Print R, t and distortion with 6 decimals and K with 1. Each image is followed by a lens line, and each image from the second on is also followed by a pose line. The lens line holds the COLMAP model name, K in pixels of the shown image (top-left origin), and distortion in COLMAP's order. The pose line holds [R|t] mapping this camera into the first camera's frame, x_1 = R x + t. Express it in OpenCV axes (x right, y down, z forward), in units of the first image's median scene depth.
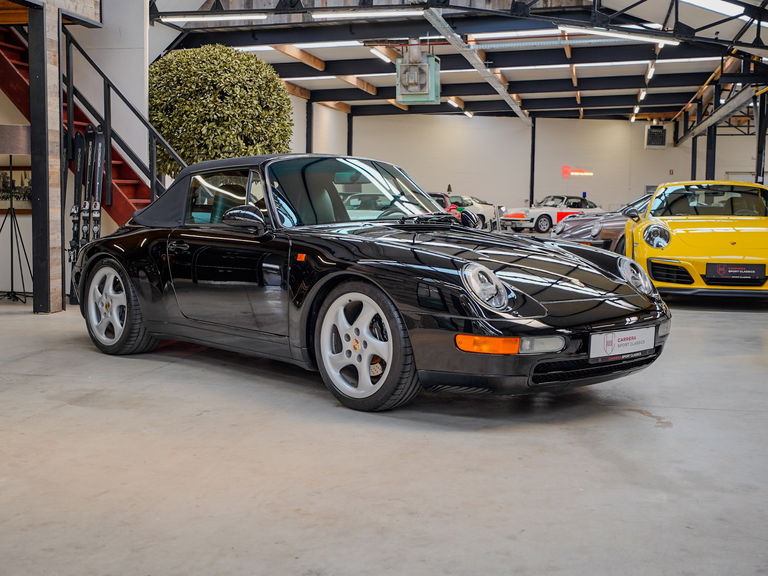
lens RADIAL K [[1014.2, 0, 384.0], [0, 1014.2, 288.0], [0, 0, 1]] dist [-0.011527, -0.003379]
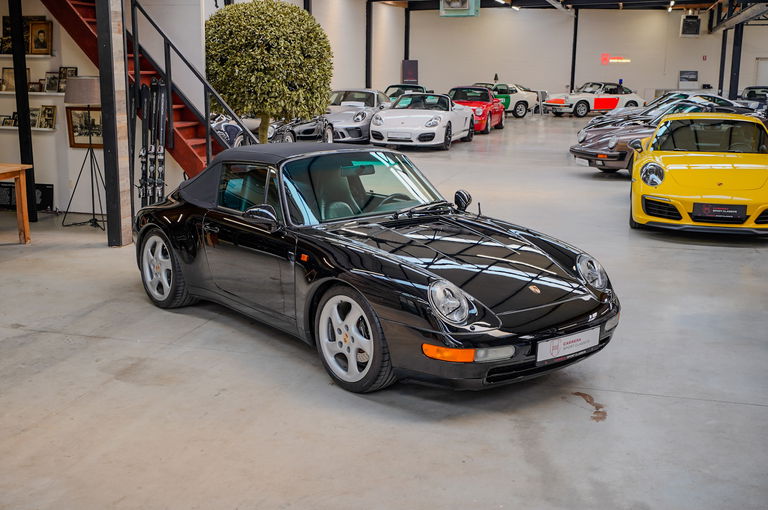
lens RADIAL K [[900.6, 0, 384.0], [0, 900.6, 255.0], [0, 0, 1]] dist [-0.017072, 0.012860]
pose [[0.997240, 0.016545, -0.072376, 0.049302], [-0.007053, 0.991556, 0.129489, -0.095543], [0.073907, -0.128621, 0.988936, -0.021150]]
